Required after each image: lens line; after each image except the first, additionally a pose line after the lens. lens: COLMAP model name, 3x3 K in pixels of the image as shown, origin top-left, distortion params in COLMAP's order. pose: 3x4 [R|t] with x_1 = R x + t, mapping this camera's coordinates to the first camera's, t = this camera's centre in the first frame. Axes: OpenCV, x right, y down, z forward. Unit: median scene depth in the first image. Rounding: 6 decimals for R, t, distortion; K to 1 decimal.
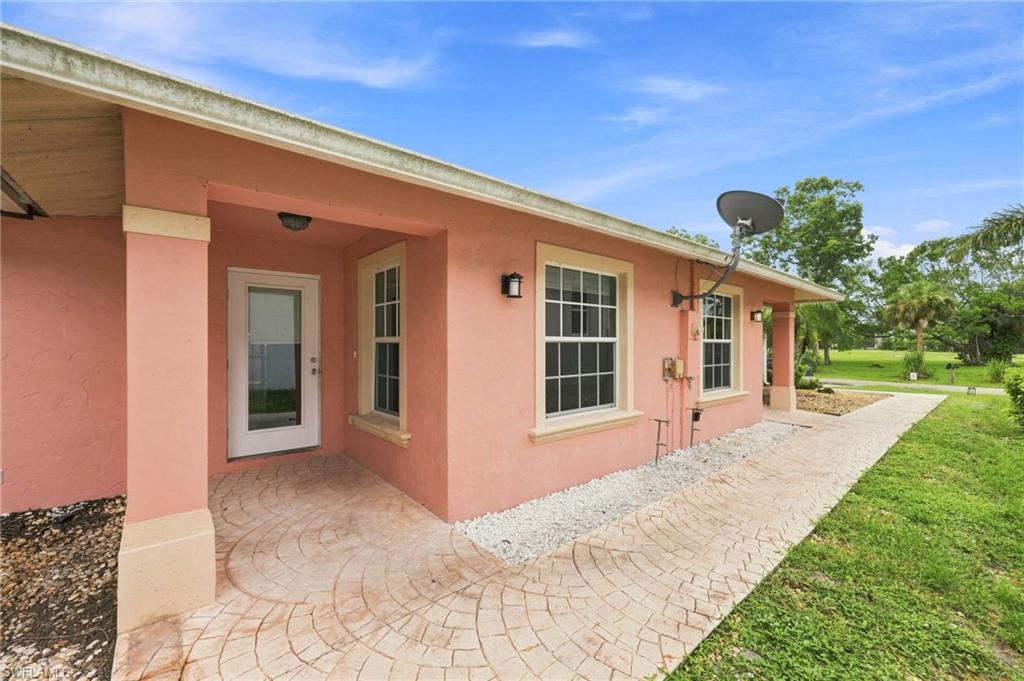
lens RADIAL K [[416.8, 0, 509.8], [0, 416.8, 341.2], [0, 0, 1]] dist [0.012414, 0.000077]
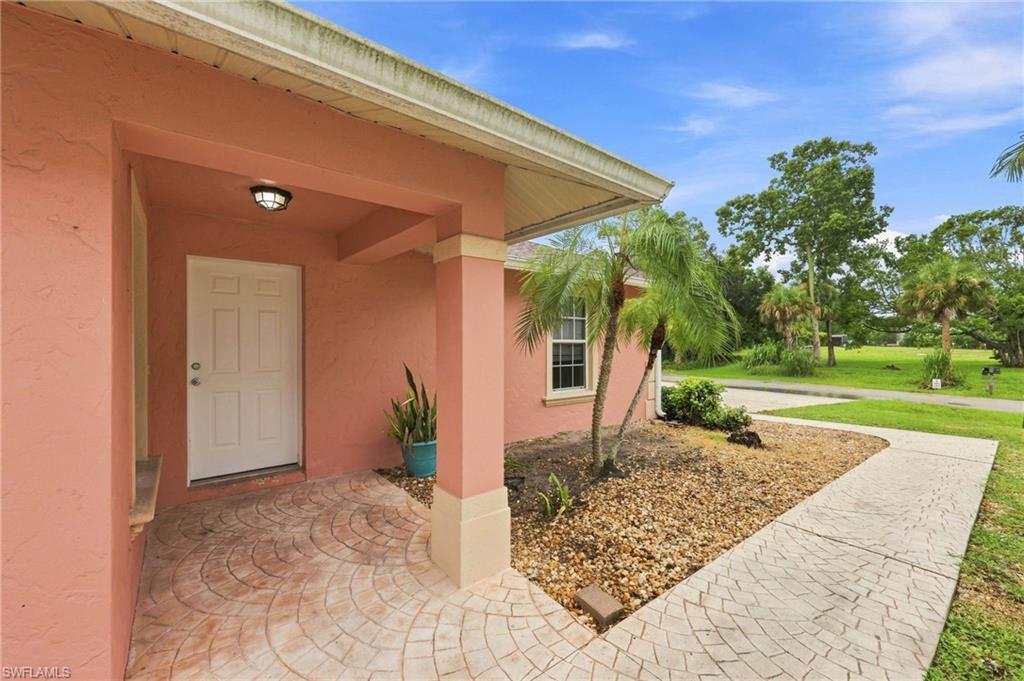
lens RADIAL K [[416.8, 0, 514.4], [0, 416.8, 339.6], [0, 0, 1]] dist [0.012414, 0.000077]
pose [[0.999635, -0.002750, -0.026887, 0.152001], [0.002859, 0.999988, 0.004033, -0.000613], [0.026875, -0.004108, 0.999630, 0.153408]]
